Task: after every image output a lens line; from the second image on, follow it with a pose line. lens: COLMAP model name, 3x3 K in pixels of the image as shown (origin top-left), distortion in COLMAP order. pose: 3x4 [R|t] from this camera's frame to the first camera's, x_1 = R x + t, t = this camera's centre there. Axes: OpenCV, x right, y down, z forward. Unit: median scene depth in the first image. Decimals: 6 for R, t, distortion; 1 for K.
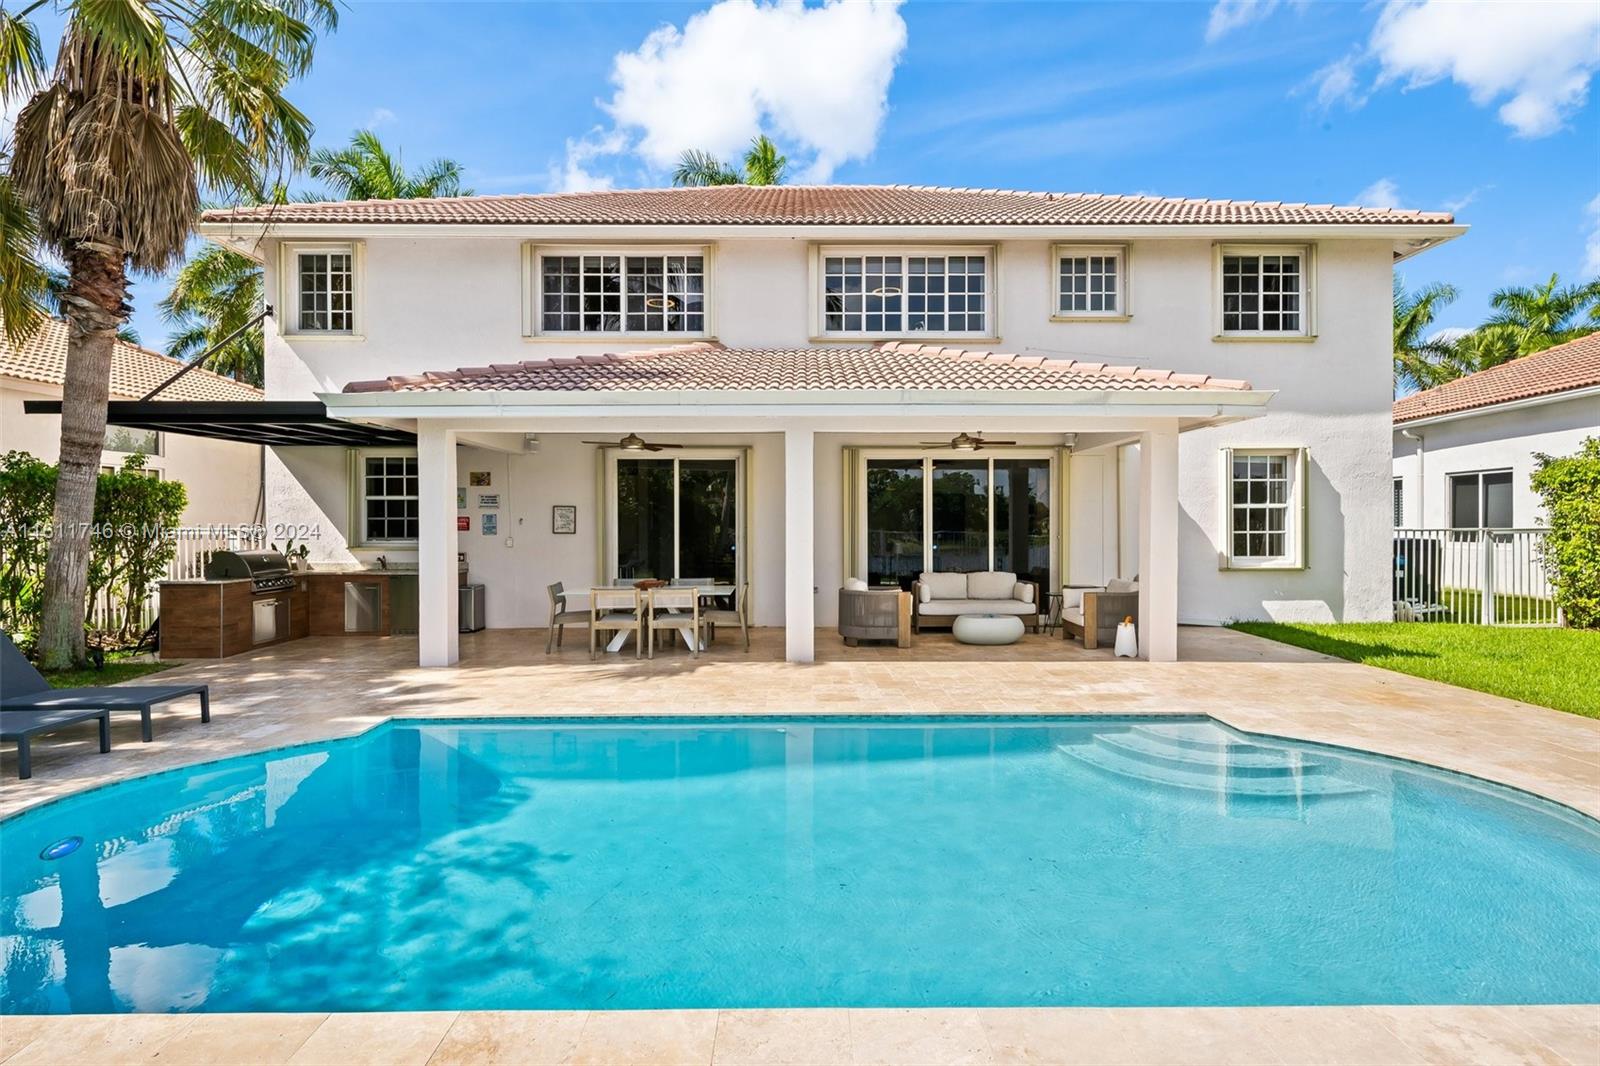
lens RADIAL K [[869.6, 0, 804.7], [0, 869.6, 527.5], [0, 0, 1]] dist [0.019847, -0.001977]
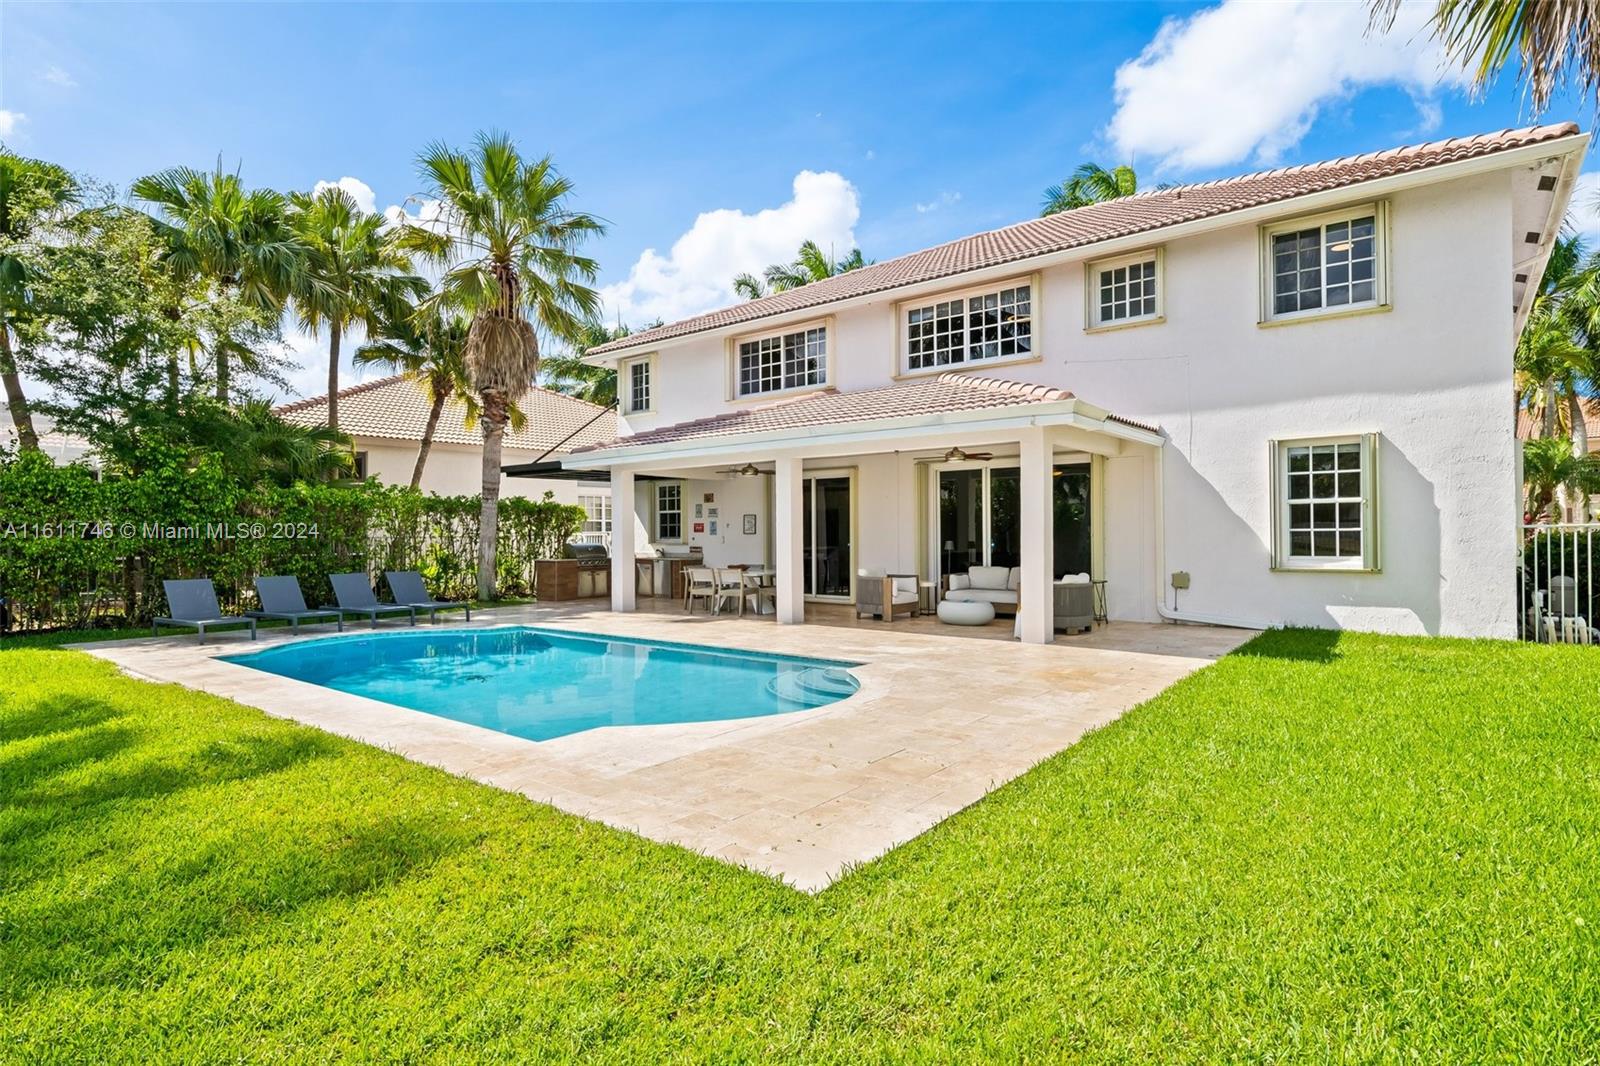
lens RADIAL K [[869.6, 0, 804.7], [0, 869.6, 527.5], [0, 0, 1]] dist [0.019847, -0.001977]
pose [[0.764557, -0.008992, -0.644493, 0.708607], [0.002905, 0.999941, -0.010505, 0.011443], [0.644550, 0.006159, 0.764538, -0.042202]]
